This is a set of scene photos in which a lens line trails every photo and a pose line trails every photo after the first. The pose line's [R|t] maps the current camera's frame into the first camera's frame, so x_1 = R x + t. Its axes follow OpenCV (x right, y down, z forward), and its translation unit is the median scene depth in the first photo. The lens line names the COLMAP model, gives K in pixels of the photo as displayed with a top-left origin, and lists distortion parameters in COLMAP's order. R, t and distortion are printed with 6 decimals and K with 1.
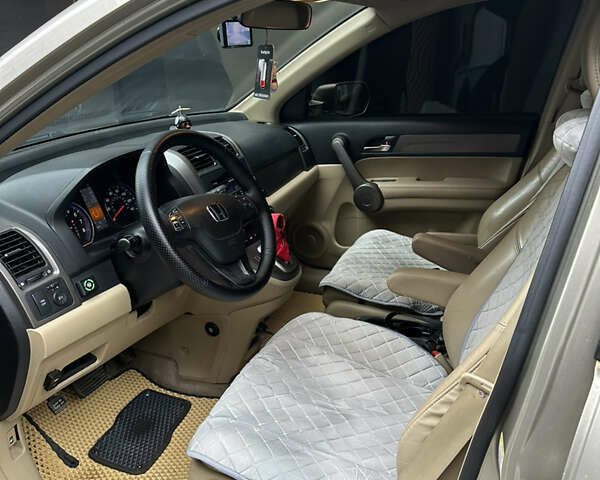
lens RADIAL K [[557.2, 0, 298.0], [0, 557.2, 242.1], [0, 0, 1]] dist [0.132406, -0.244569]
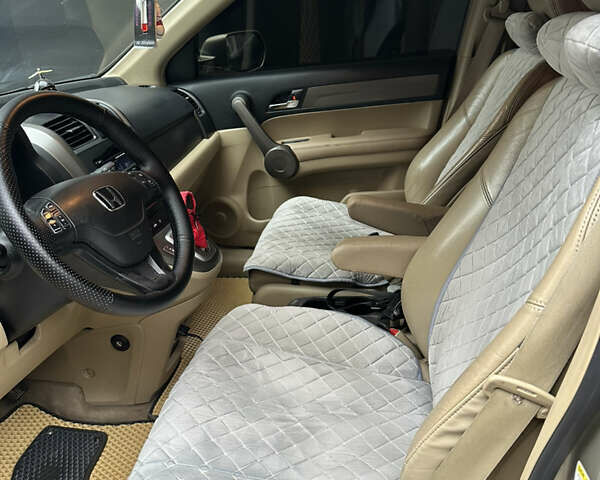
lens RADIAL K [[557.2, 0, 298.0], [0, 557.2, 242.1], [0, 0, 1]] dist [0.132406, -0.244569]
pose [[0.974865, -0.132058, 0.179440, -0.030864], [0.122522, 0.990447, 0.063273, -0.009091], [-0.186081, -0.039697, 0.981732, 0.154398]]
